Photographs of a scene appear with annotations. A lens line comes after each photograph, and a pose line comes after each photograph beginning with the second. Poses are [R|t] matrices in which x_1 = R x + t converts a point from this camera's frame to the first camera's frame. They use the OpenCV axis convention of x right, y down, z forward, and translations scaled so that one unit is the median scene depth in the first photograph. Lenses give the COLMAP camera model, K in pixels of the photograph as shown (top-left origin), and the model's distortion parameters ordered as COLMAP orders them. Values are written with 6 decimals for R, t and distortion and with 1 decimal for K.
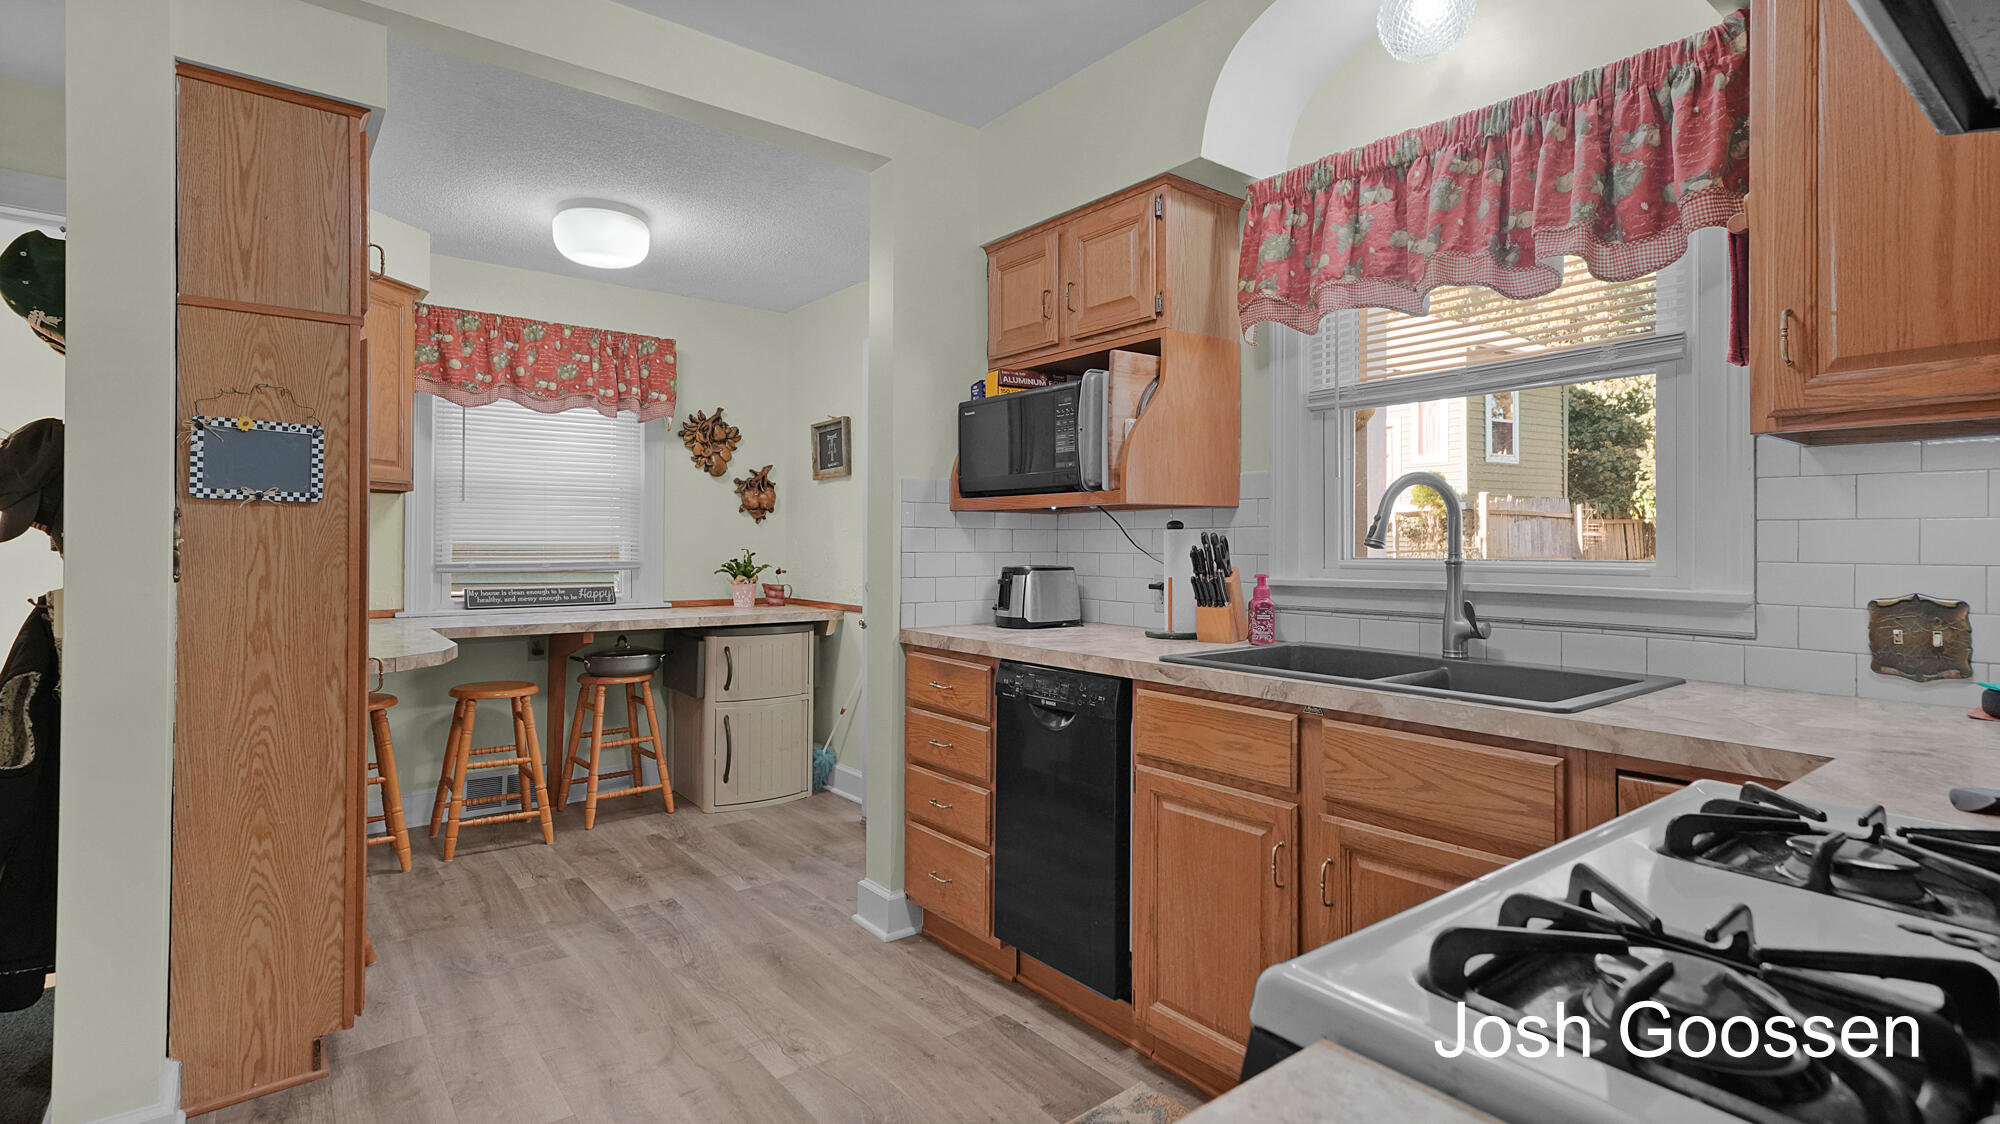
lens RADIAL K [[965.9, 0, 1000.2], [0, 965.9, 528.1], [0, 0, 1]] dist [0.001877, 0.000191]
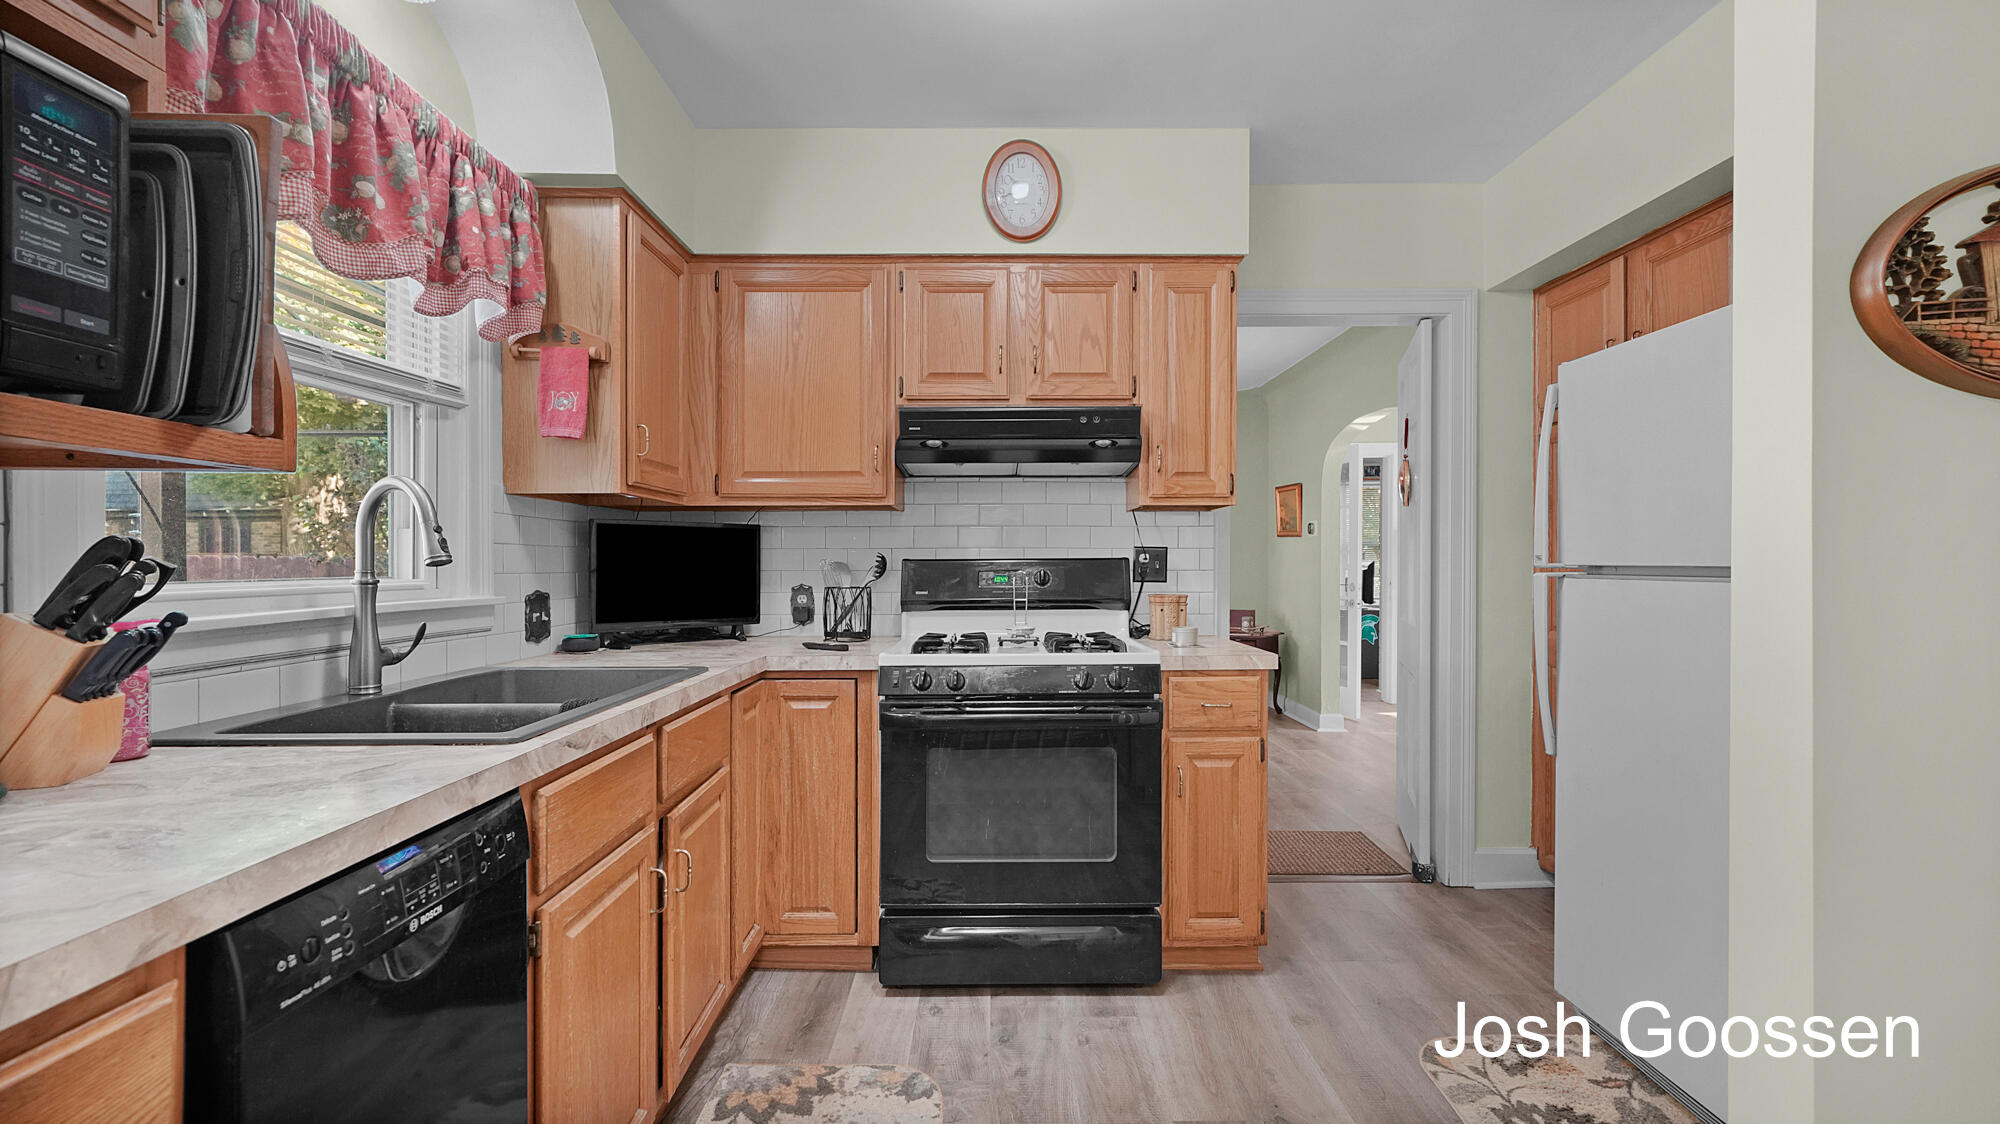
lens RADIAL K [[853.5, 0, 1000.0], [0, 853.5, 562.0], [0, 0, 1]] dist [0.001264, 0.000127]
pose [[-0.791045, -0.001035, 0.611757, -0.436538], [-0.010180, 0.999882, -0.011472, 0.020755], [-0.611673, -0.015302, -0.790962, 1.260255]]
